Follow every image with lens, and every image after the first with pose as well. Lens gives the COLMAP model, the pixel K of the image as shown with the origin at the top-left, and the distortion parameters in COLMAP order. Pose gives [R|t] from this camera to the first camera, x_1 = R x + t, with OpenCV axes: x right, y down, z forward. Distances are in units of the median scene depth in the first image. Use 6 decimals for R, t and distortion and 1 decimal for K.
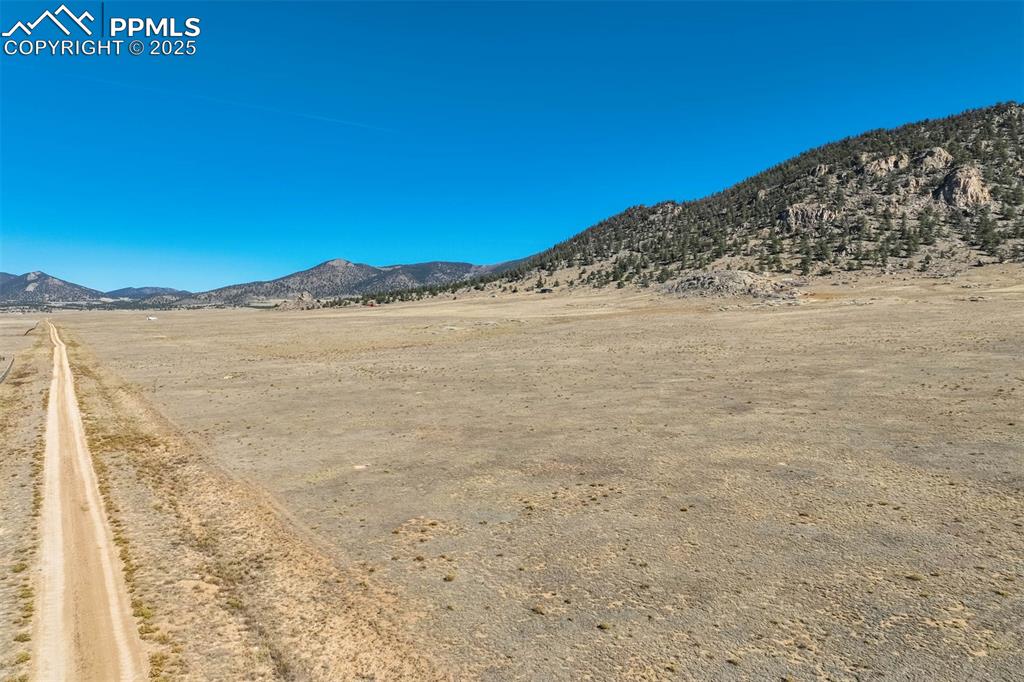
lens RADIAL K [[736.9, 0, 512.0], [0, 736.9, 341.0], [0, 0, 1]] dist [-0.013012, 0.038309]
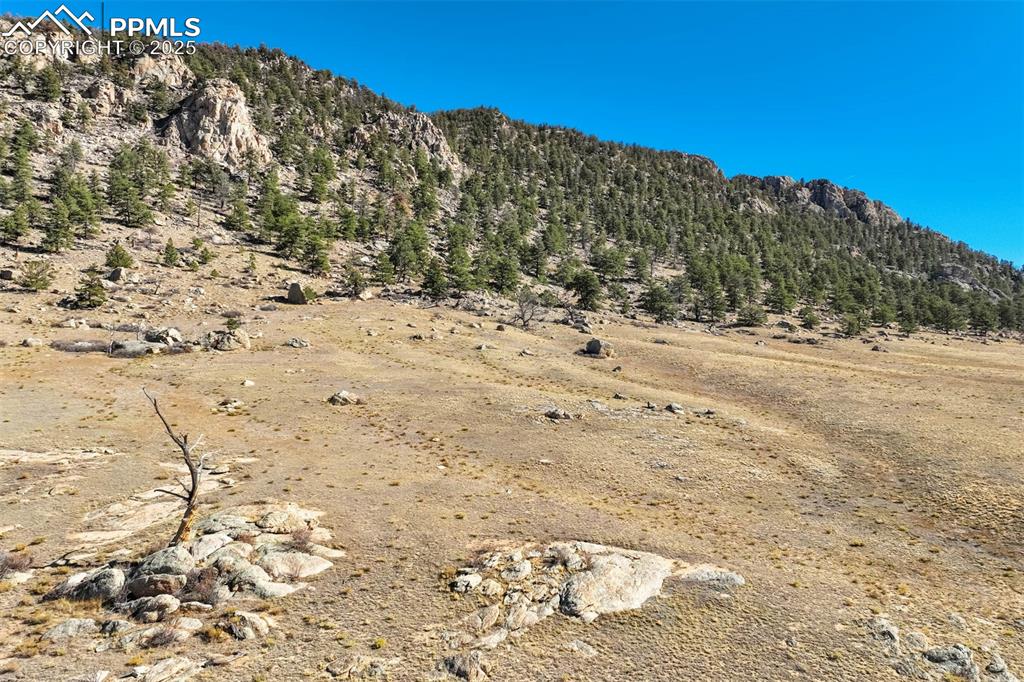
lens RADIAL K [[736.9, 0, 512.0], [0, 736.9, 341.0], [0, 0, 1]] dist [-0.013012, 0.038309]
pose [[0.580799, 0.026667, 0.813610, 0.361633], [0.011077, 0.999112, -0.040654, -0.059409], [-0.813971, 0.032625, 0.579988, 0.612524]]
